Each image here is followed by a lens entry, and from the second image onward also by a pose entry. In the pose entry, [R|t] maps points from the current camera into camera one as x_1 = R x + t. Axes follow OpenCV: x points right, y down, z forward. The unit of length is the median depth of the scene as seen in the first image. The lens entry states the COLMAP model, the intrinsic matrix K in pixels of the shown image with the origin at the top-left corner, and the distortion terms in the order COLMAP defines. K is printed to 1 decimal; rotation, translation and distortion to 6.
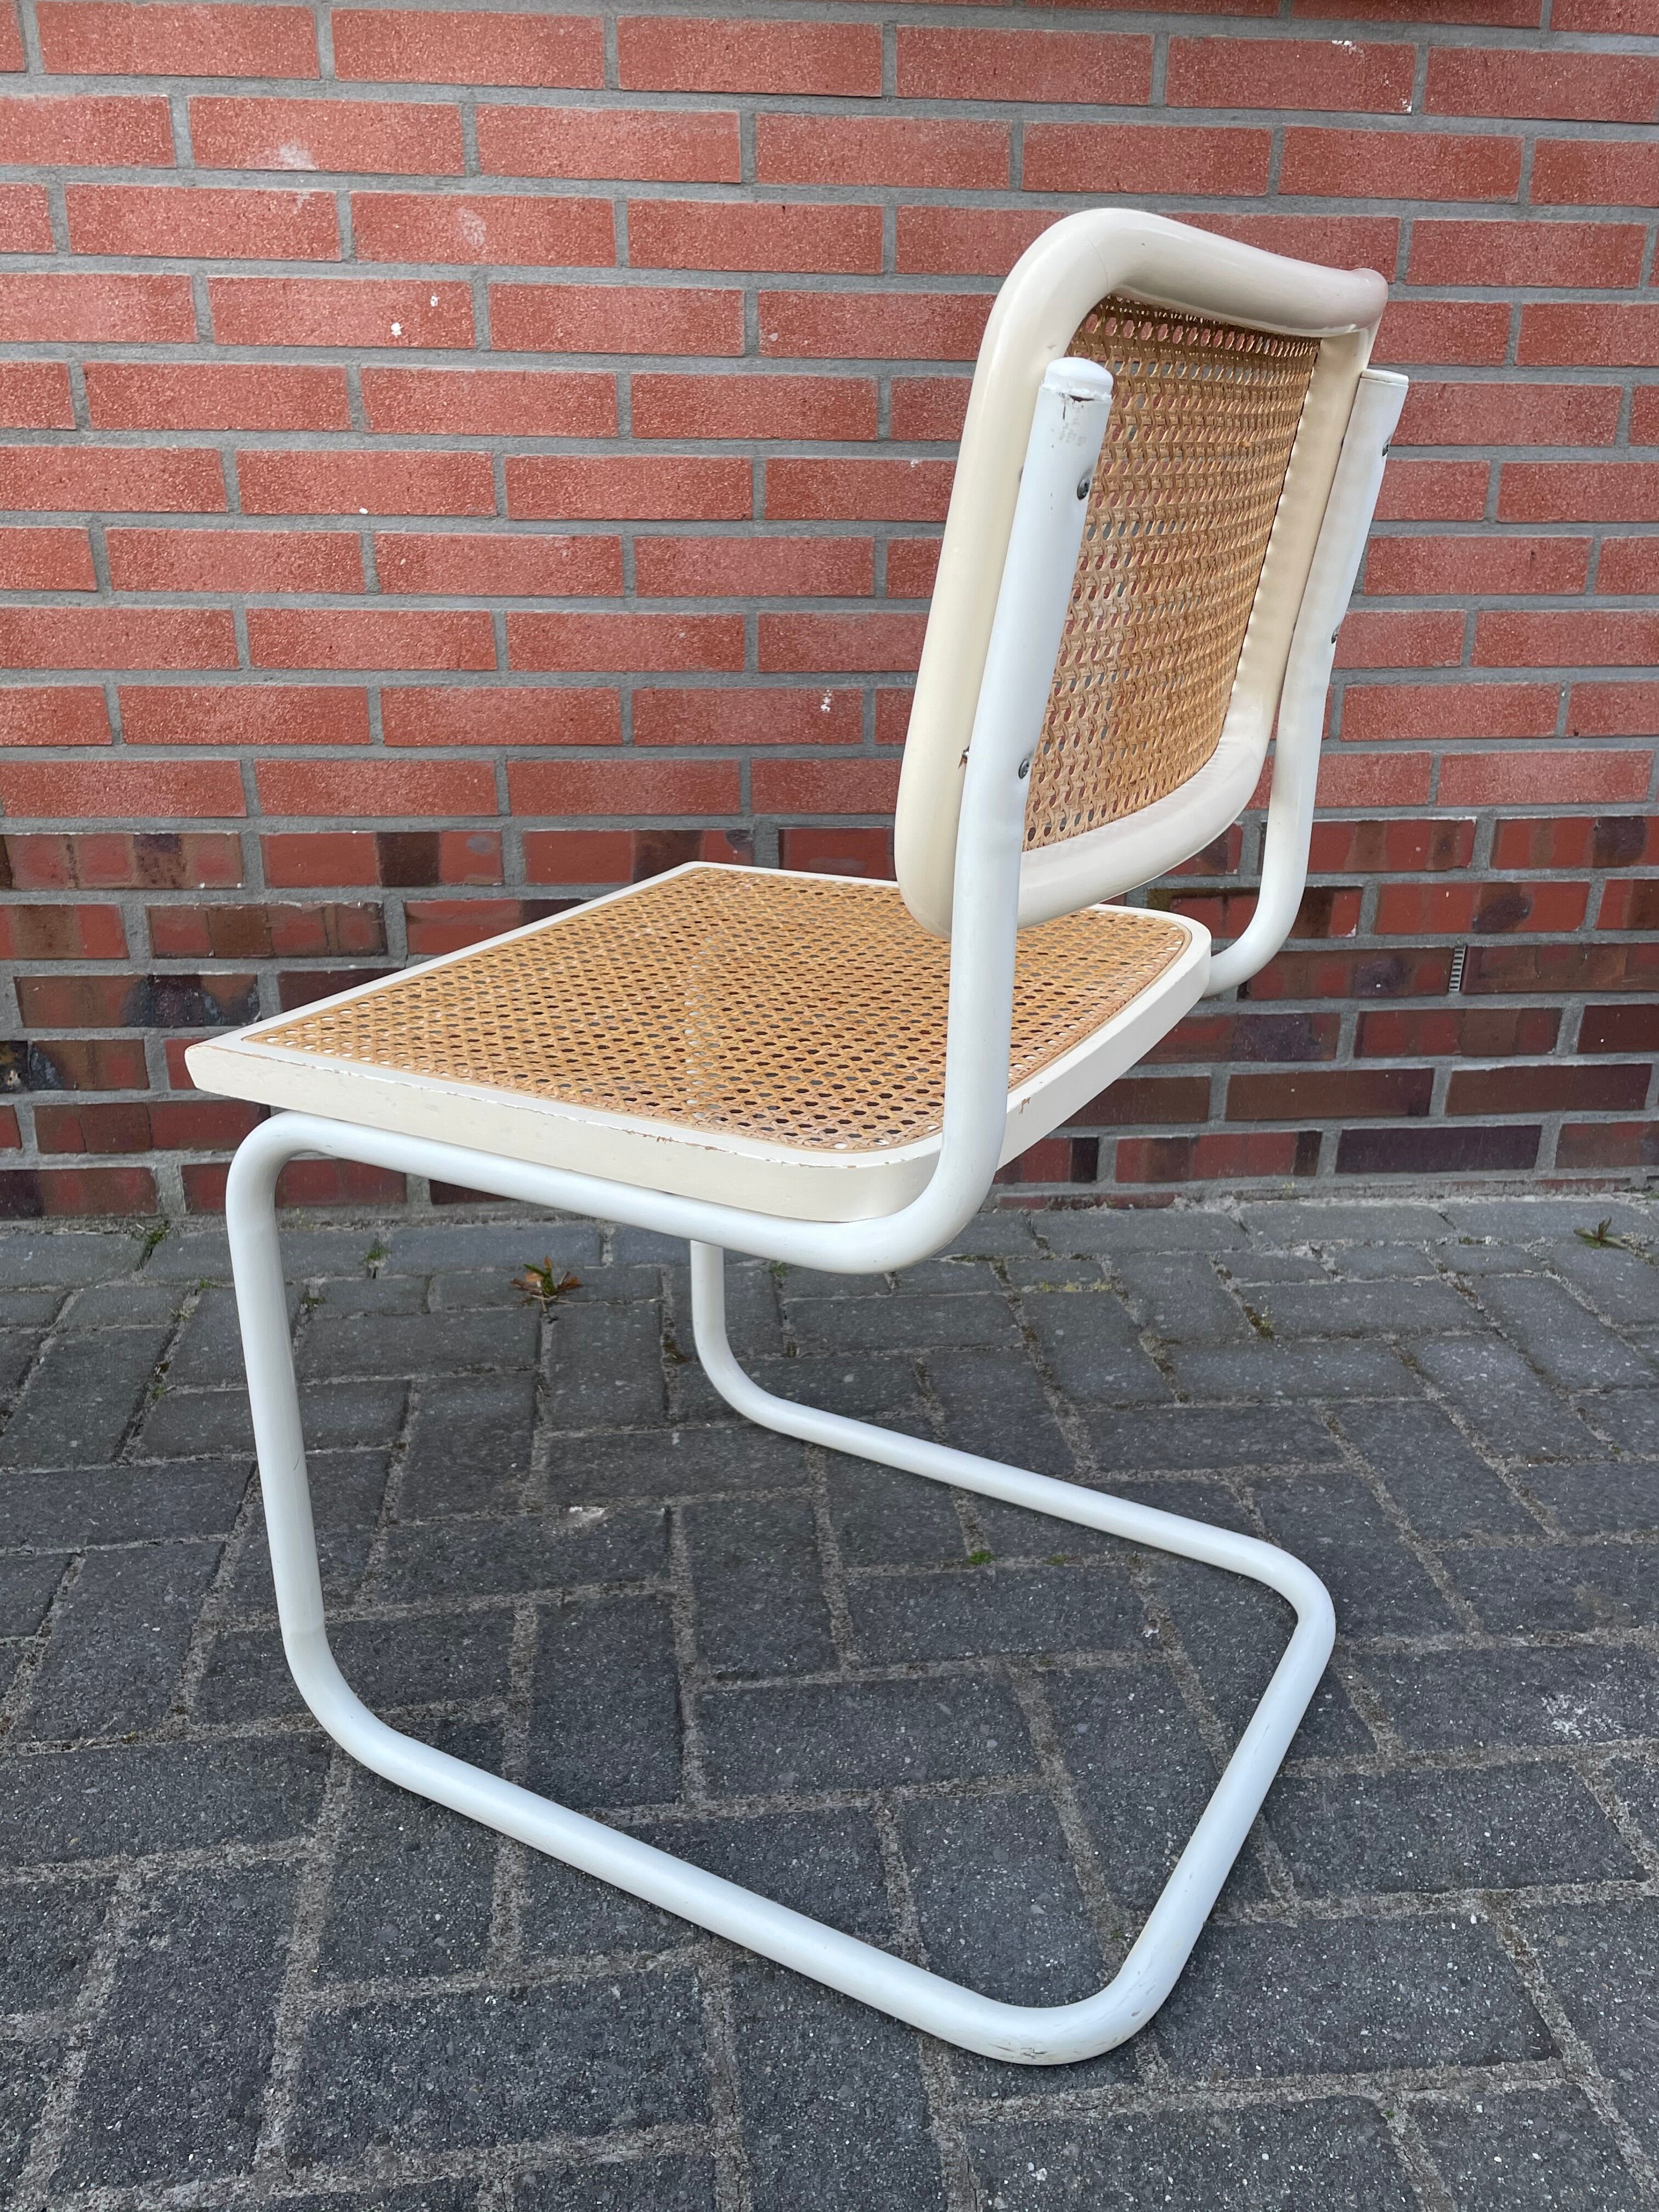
lens RADIAL K [[1797.0, 0, 829.5], [0, 1797.0, 1114.9], [0, 0, 1]] dist [0.081155, -0.110946]
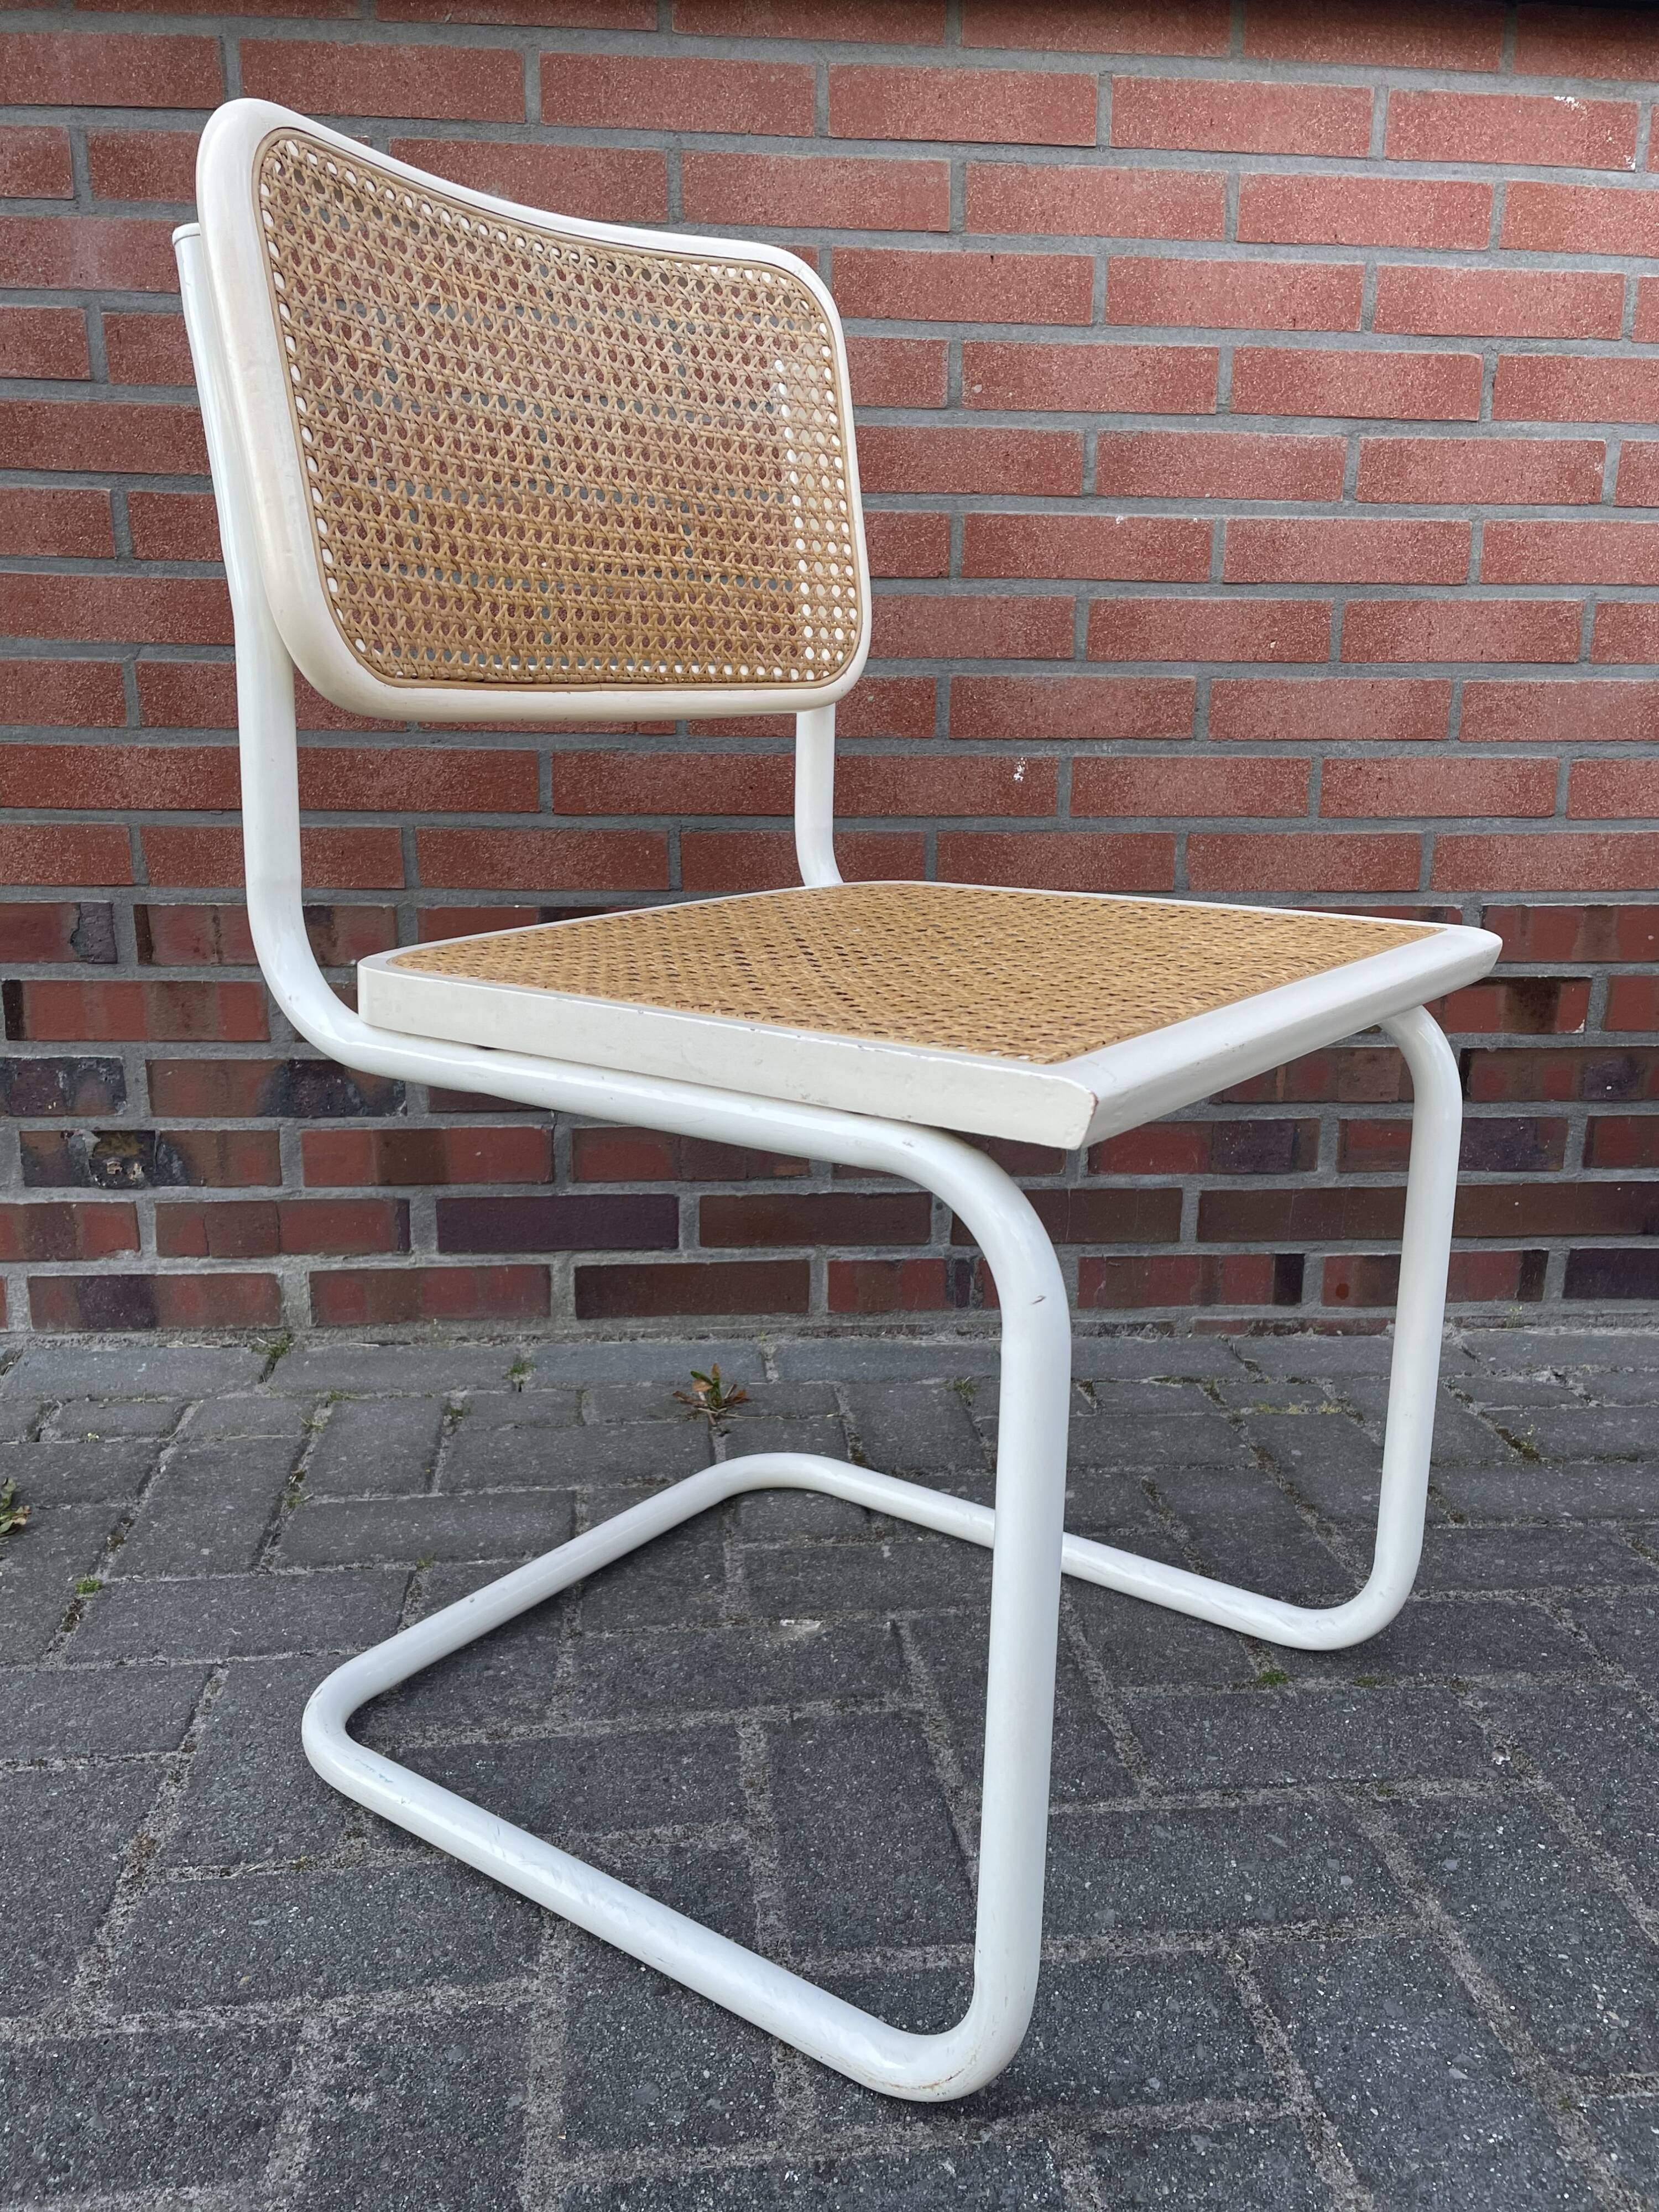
lens RADIAL K [[1797.0, 0, 816.7], [0, 1797.0, 1133.1], [0, 0, 1]] dist [0.081155, -0.110946]
pose [[0.999912, 0.002803, -0.012984, -0.105471], [-0.004487, 0.991295, -0.131583, 0.091199], [0.012502, 0.131629, 0.991220, 0.102784]]
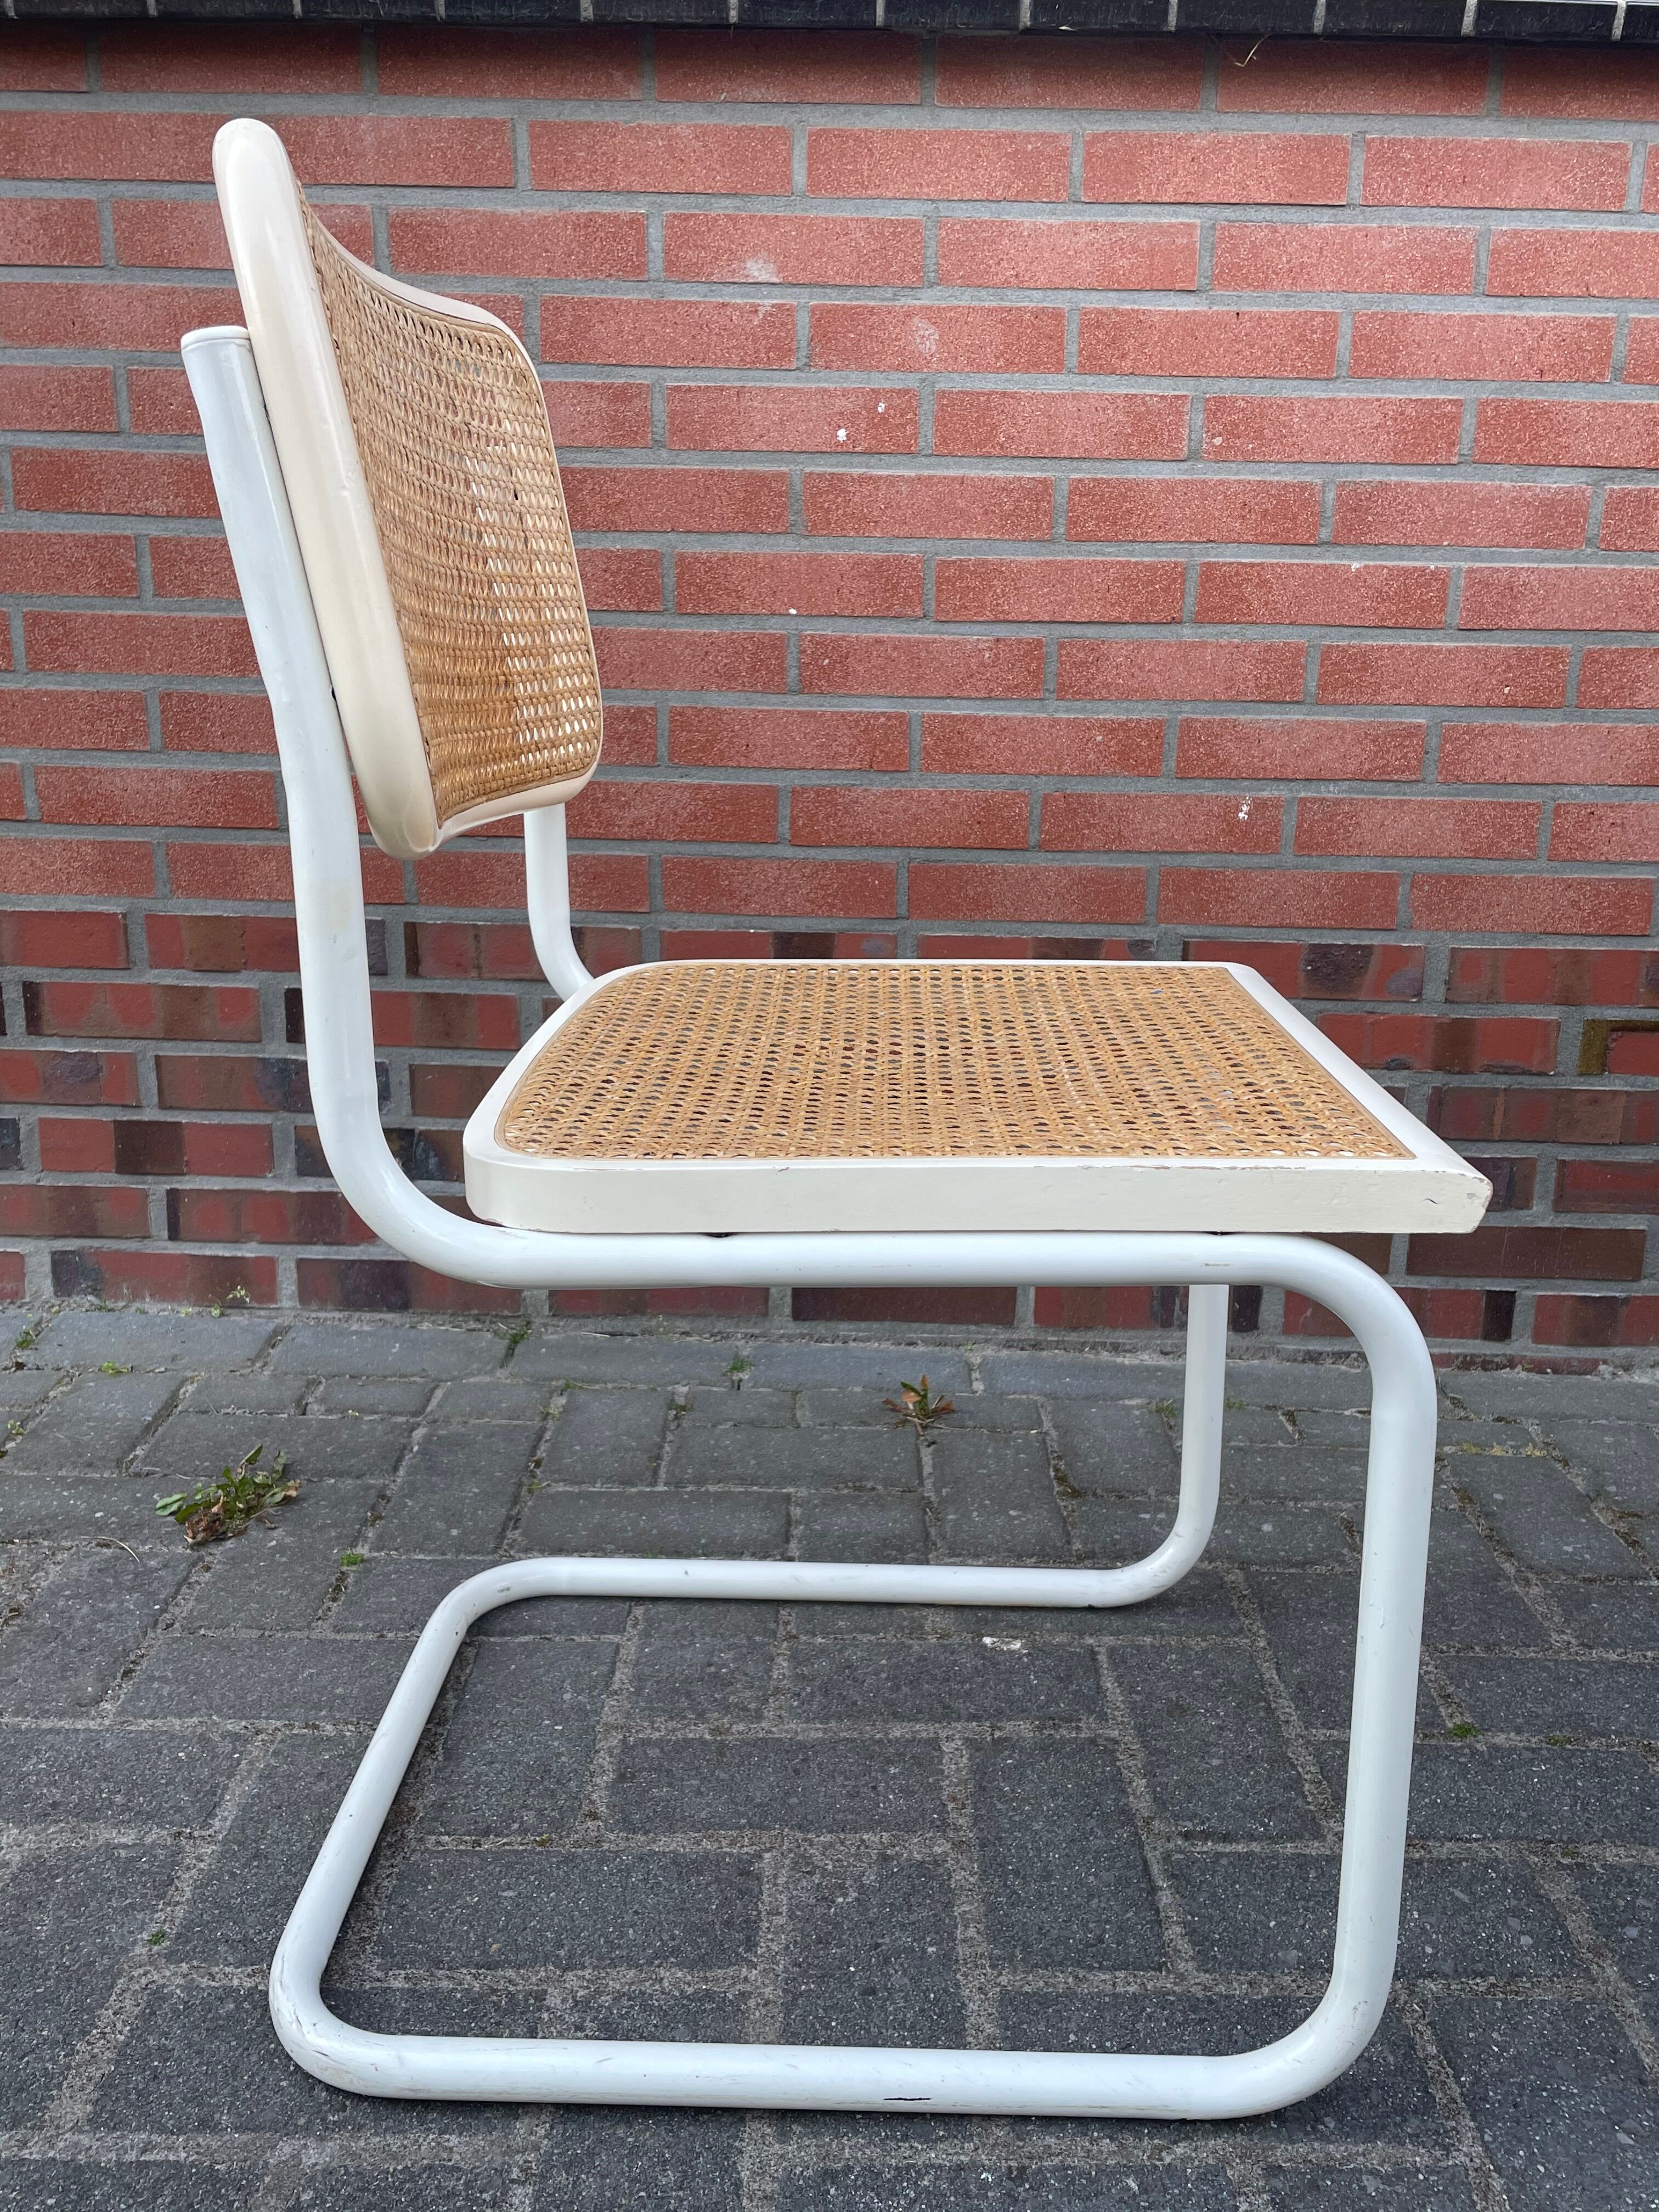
lens RADIAL K [[1797.0, 0, 826.9], [0, 1797.0, 1104.3], [0, 0, 1]] dist [0.081155, -0.110946]
pose [[0.992233, 0.040169, -0.117727, -0.114019], [-0.054167, 0.991508, -0.118224, 0.057384], [0.111978, 0.123682, 0.985984, 0.052593]]
